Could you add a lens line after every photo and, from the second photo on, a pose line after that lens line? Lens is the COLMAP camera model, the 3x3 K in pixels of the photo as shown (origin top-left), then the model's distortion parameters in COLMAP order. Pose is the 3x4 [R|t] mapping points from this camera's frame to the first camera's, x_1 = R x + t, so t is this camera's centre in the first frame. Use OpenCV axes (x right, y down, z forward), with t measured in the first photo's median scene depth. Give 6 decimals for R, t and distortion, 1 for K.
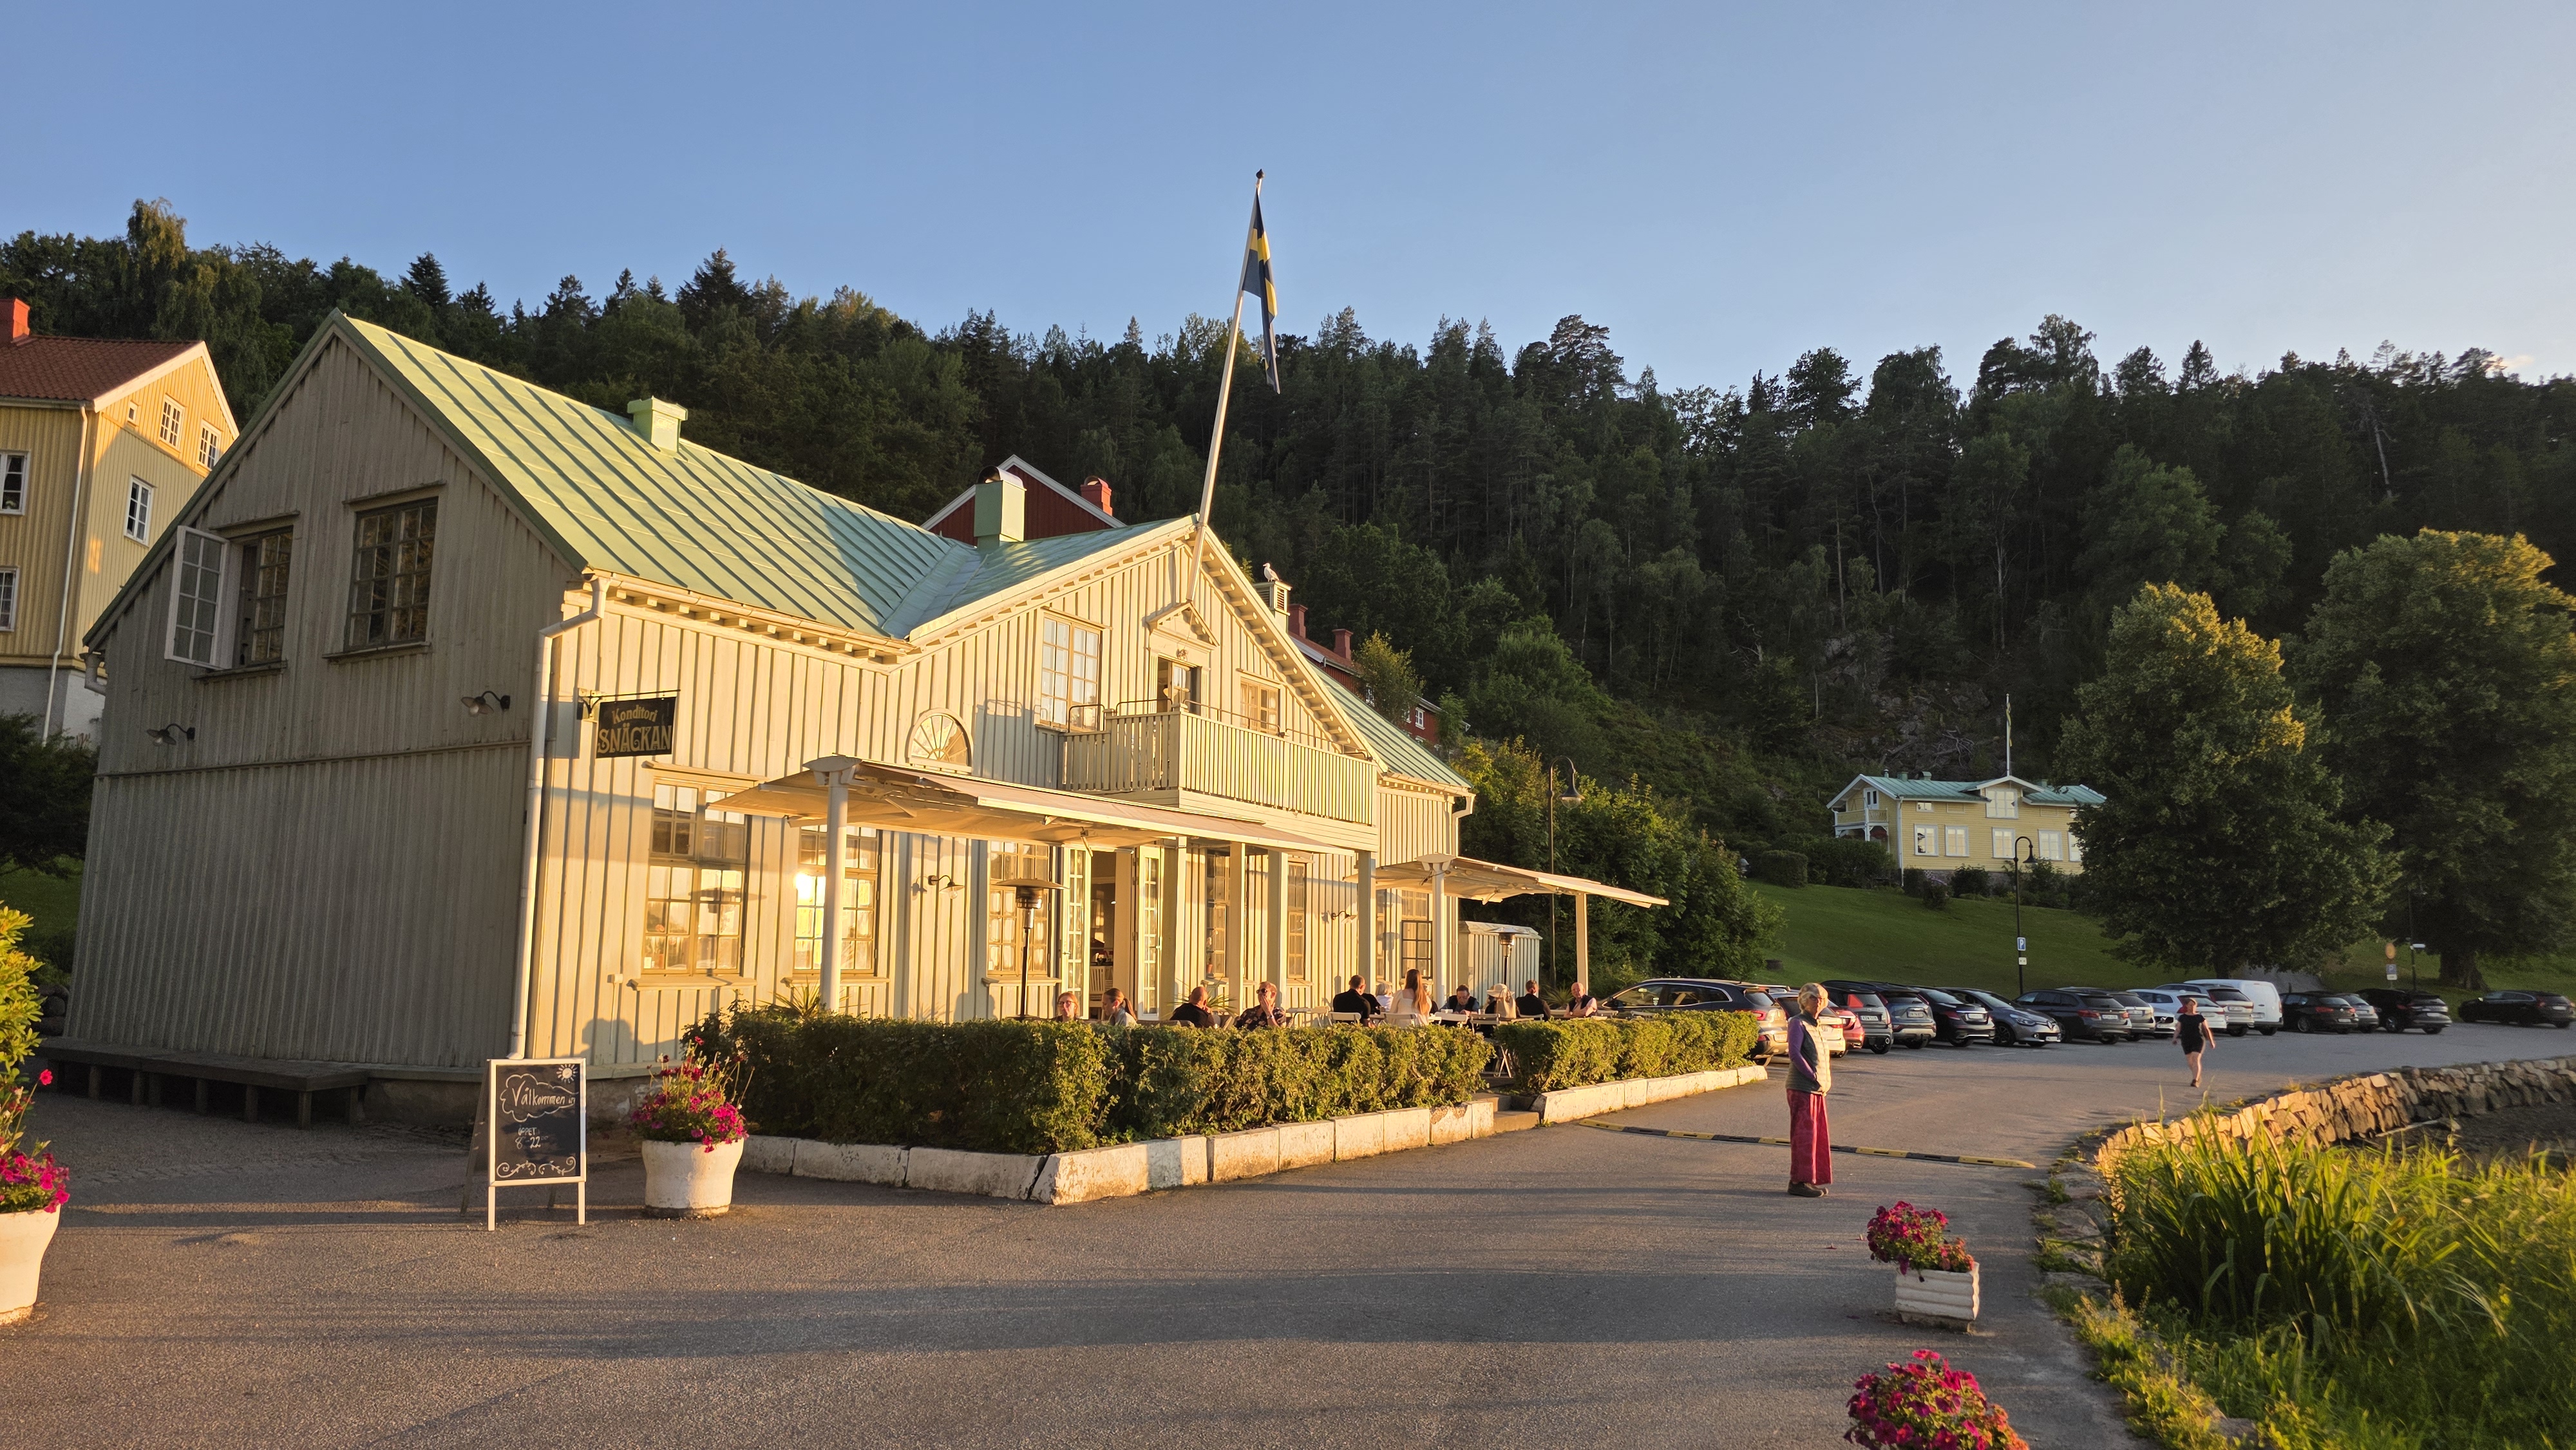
lens RADIAL K [[1709.9, 0, 1289.9], [0, 1709.9, 727.9], [0, 0, 1]] dist [0.039422, -0.003133]
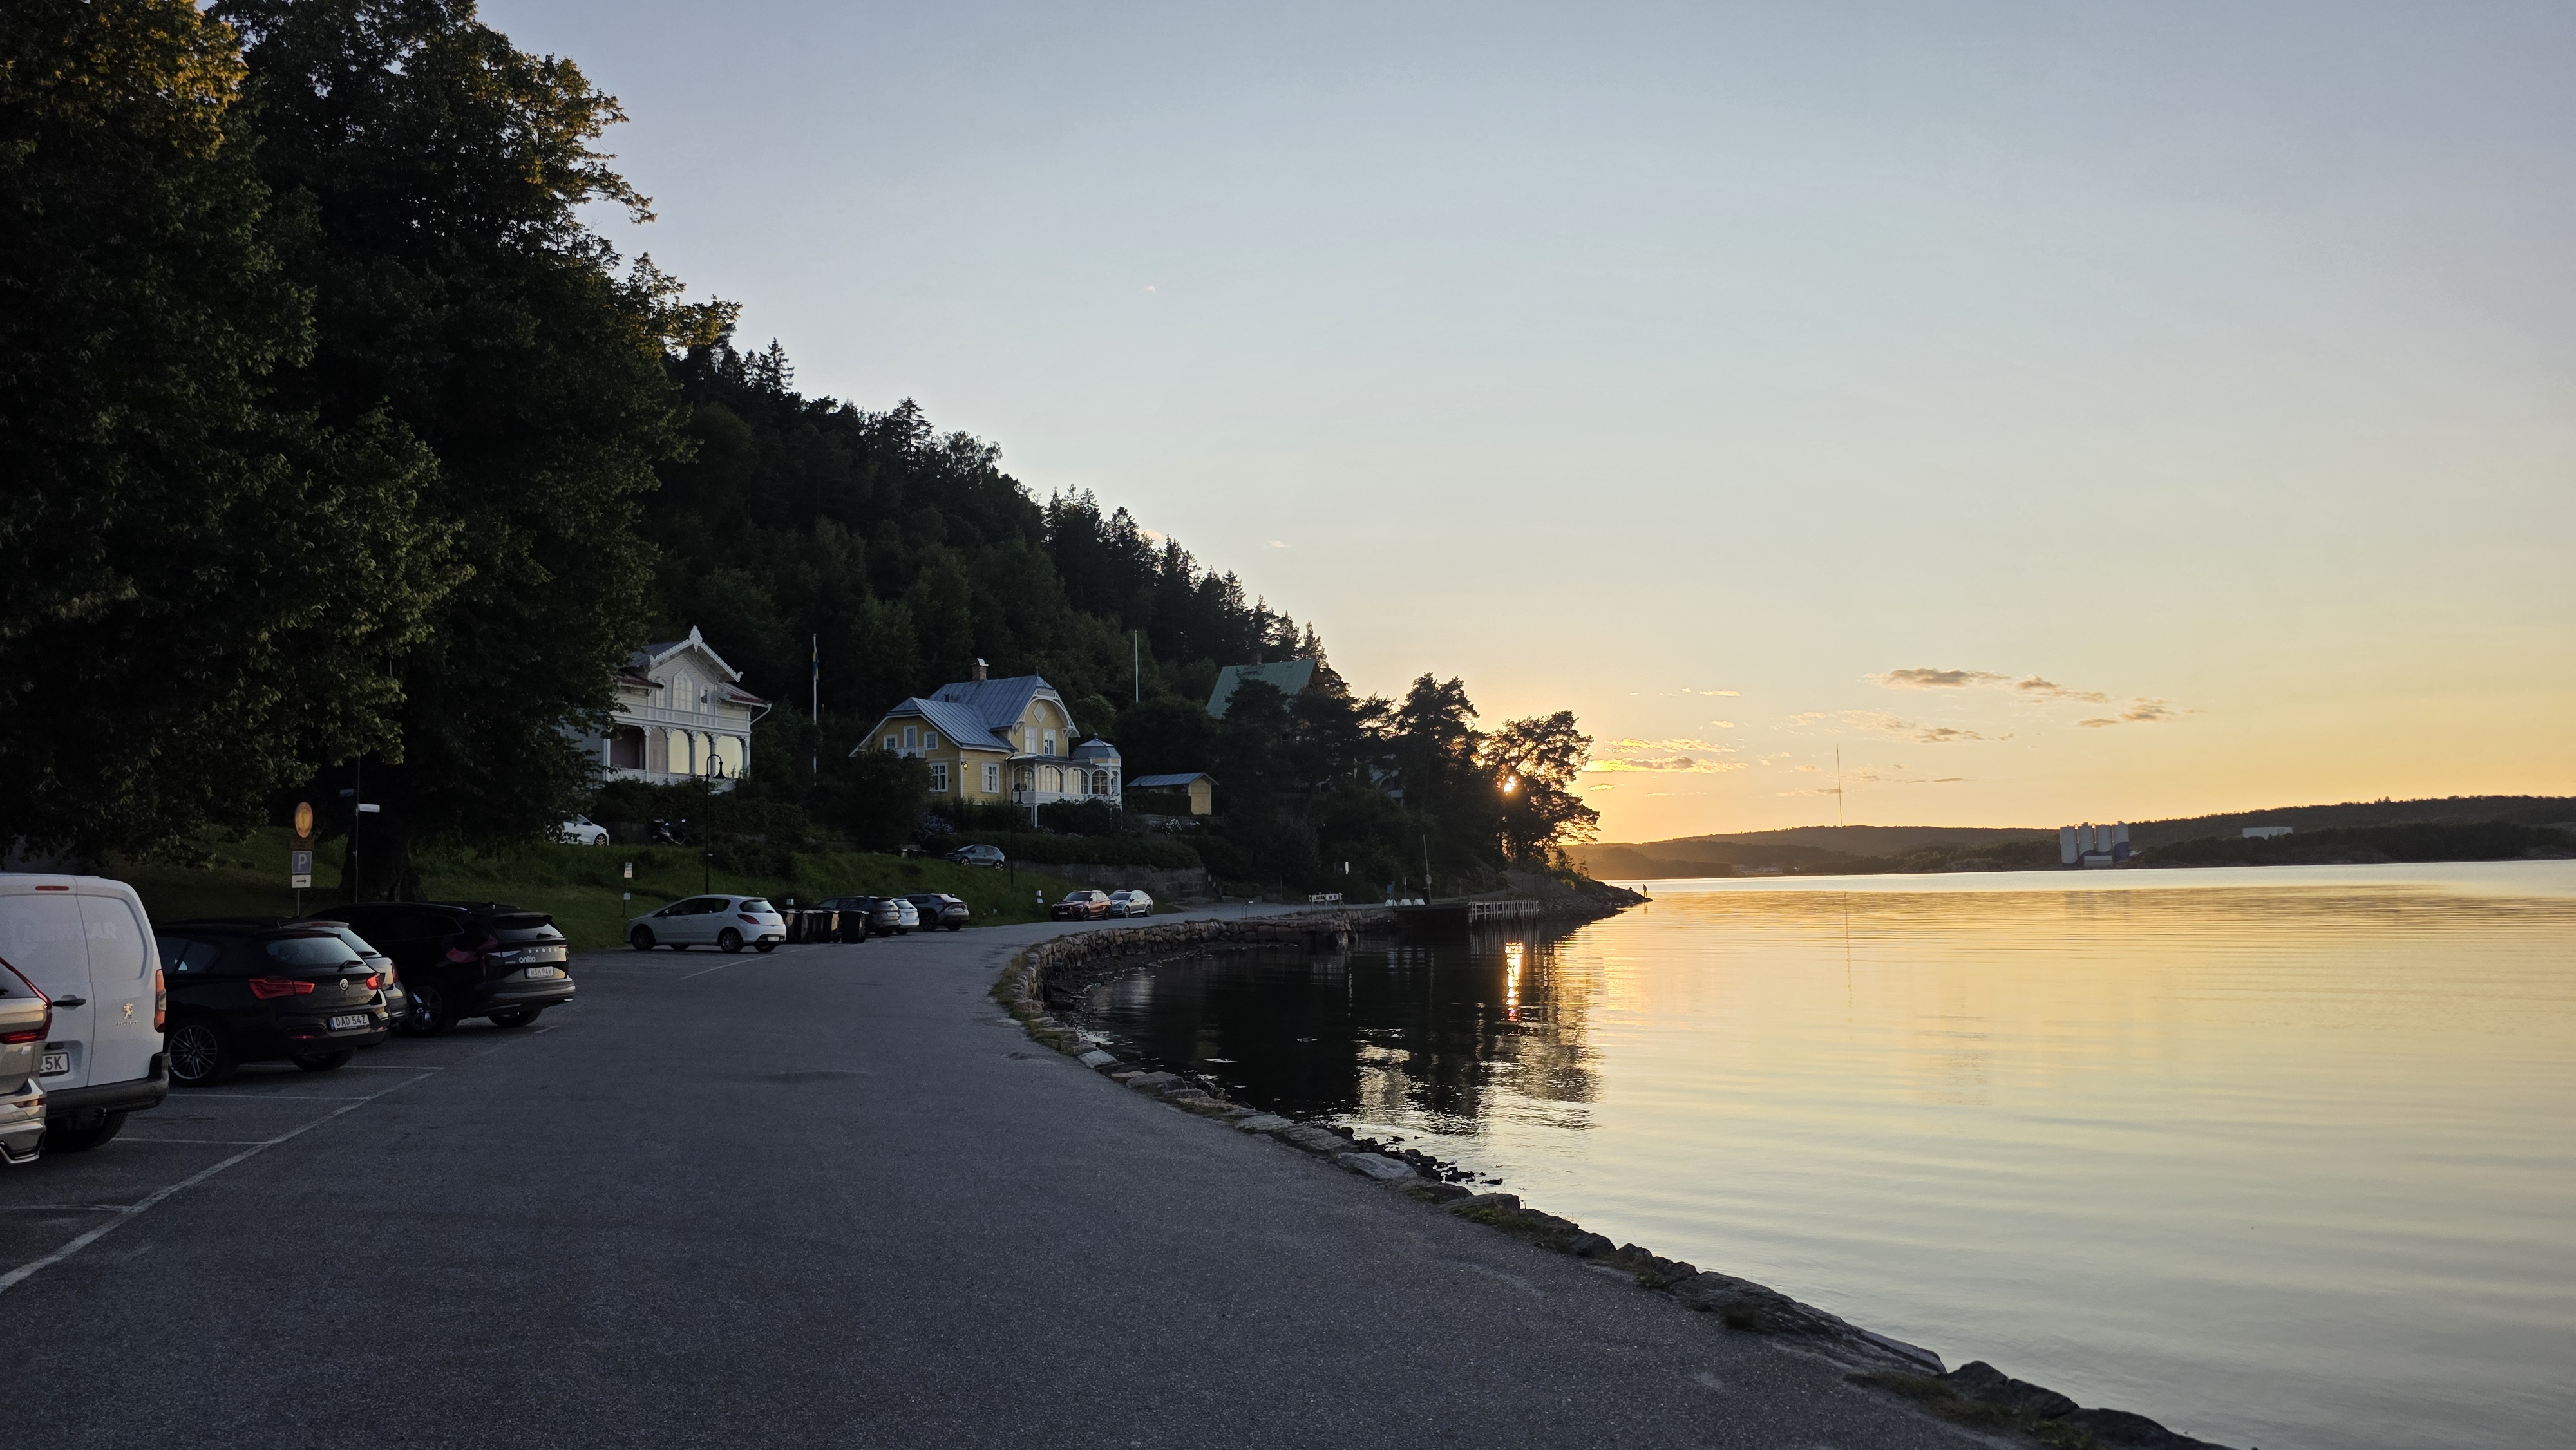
lens RADIAL K [[1709.9, 0, 1308.3], [0, 1709.9, 776.8], [0, 0, 1]] dist [0.039422, -0.003133]
pose [[0.371495, 0.046713, 0.927259, 0.380580], [-0.109163, 0.994004, -0.006341, 0.107298], [-0.921995, -0.098867, 0.374367, 0.706558]]
